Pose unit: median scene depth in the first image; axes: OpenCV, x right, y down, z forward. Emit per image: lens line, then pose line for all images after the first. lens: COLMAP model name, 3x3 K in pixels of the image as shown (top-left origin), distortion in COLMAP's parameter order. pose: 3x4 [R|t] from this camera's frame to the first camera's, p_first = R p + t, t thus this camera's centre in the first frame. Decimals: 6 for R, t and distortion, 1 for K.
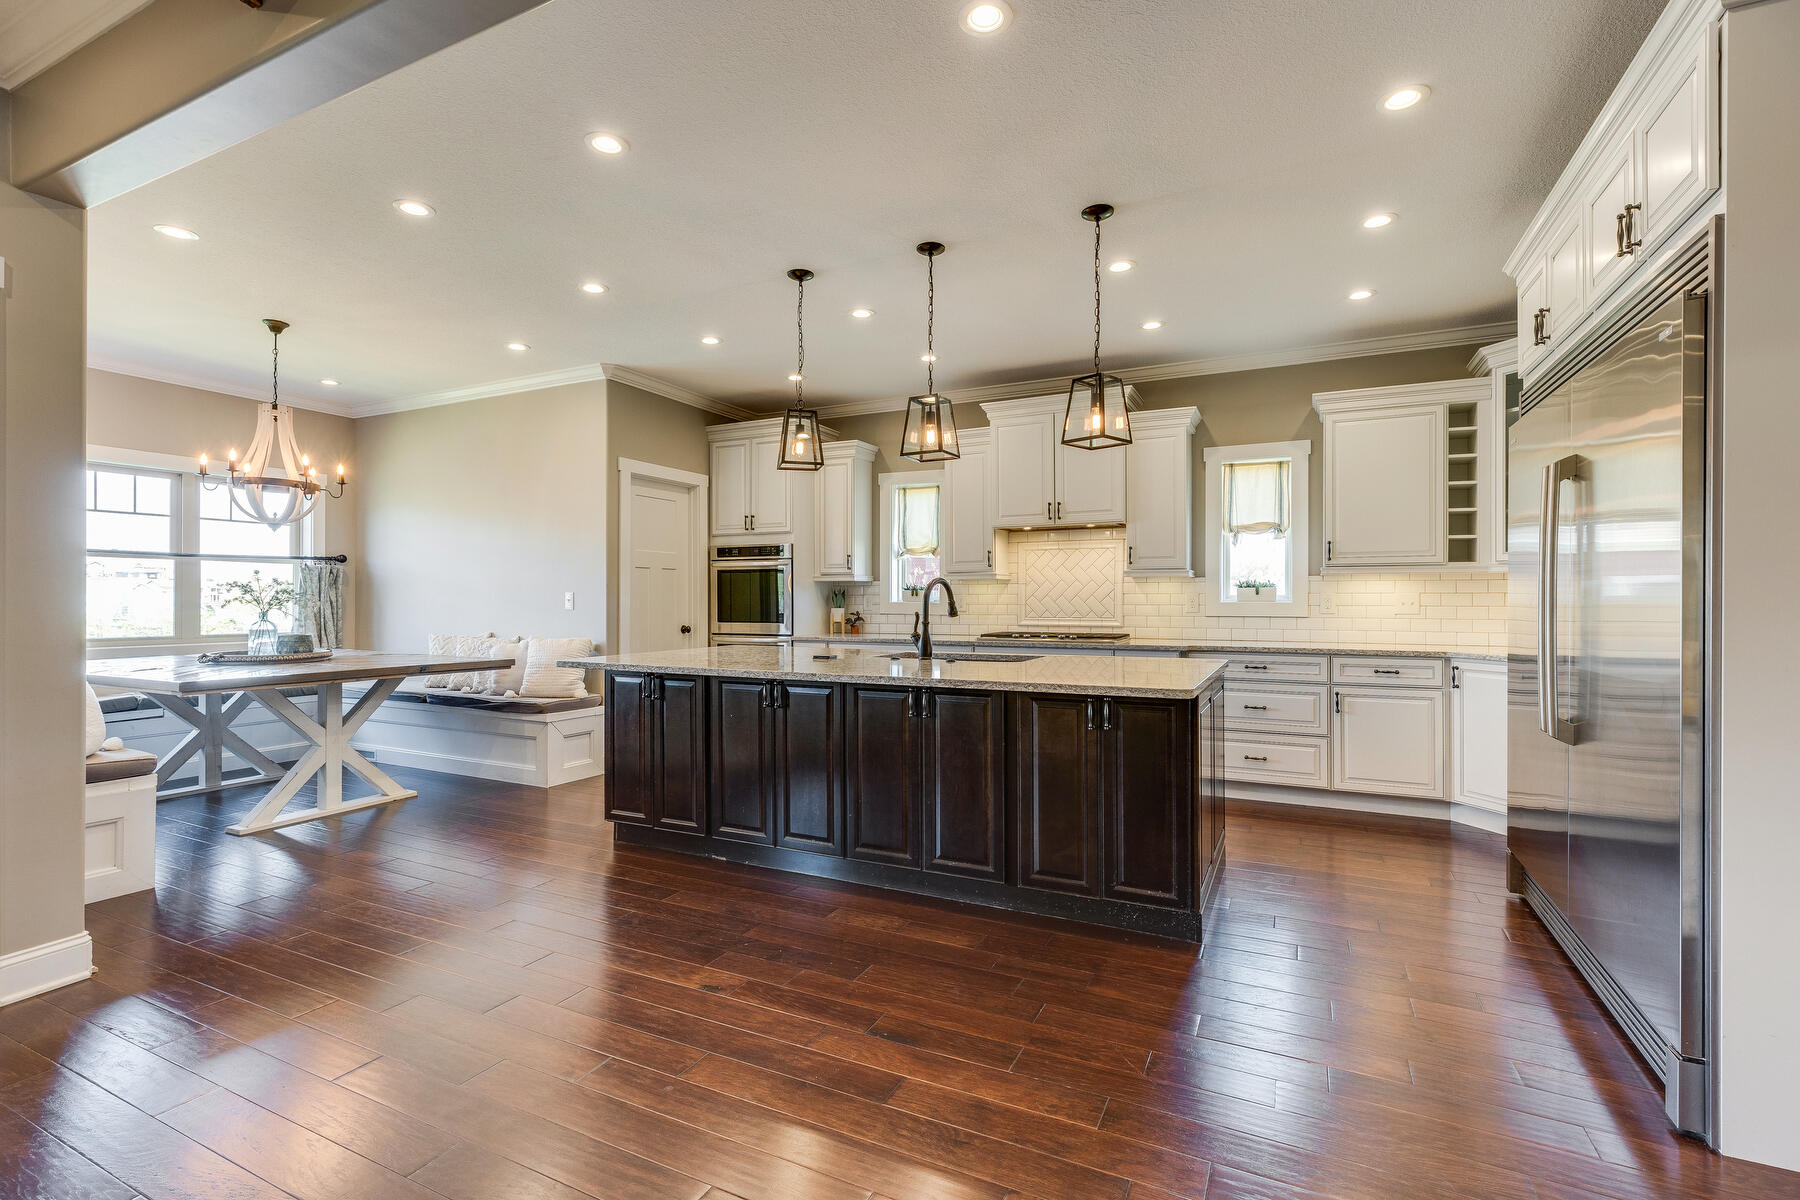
lens RADIAL K [[808.4, 0, 902.6], [0, 808.4, 602.2], [0, 0, 1]] dist [0.009733, -0.000209]
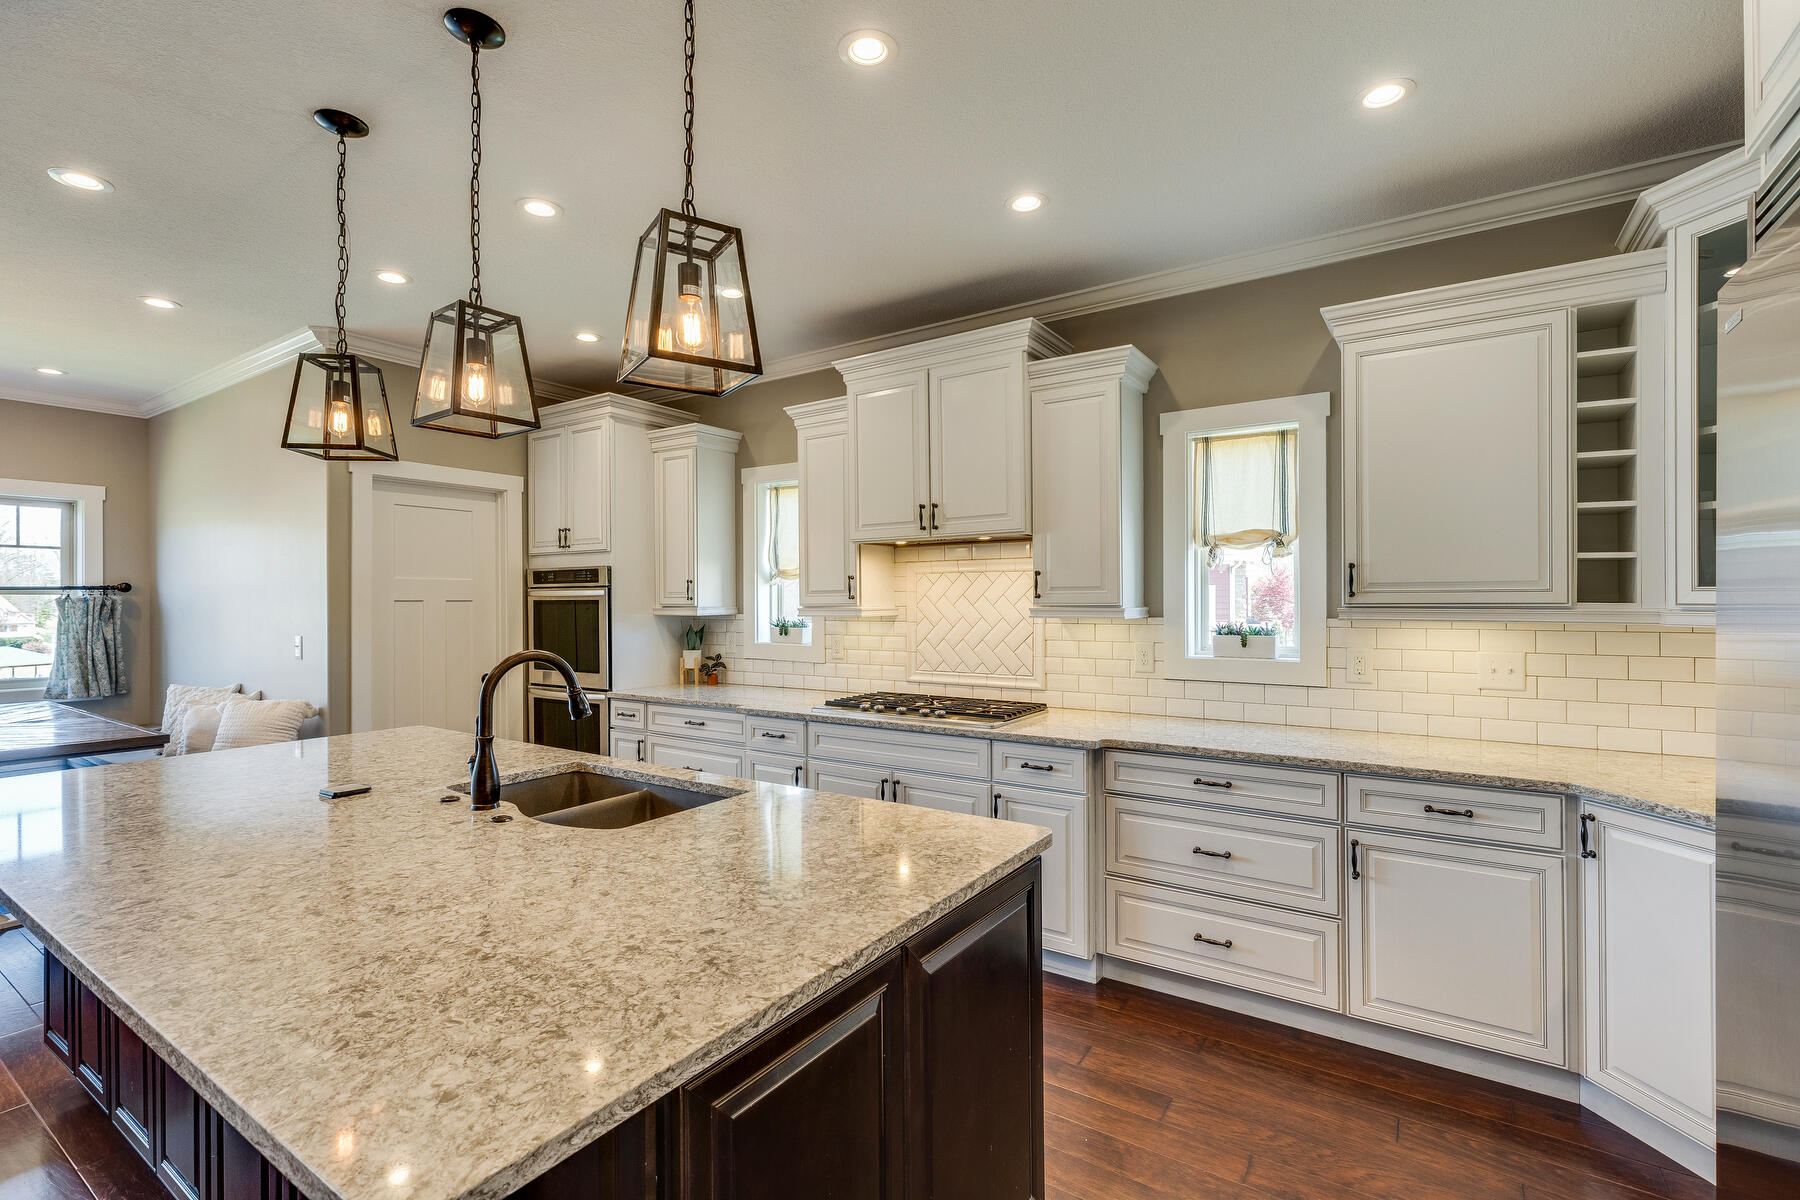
lens RADIAL K [[799.9, 0, 904.0], [0, 799.9, 602.1], [0, 0, 1]] dist [0.007267, -0.000108]
pose [[0.991055, -0.003023, -0.133422, 0.261469], [0.002911, 0.999995, -0.001036, -0.043680], [0.133424, 0.000638, 0.991059, 0.358548]]
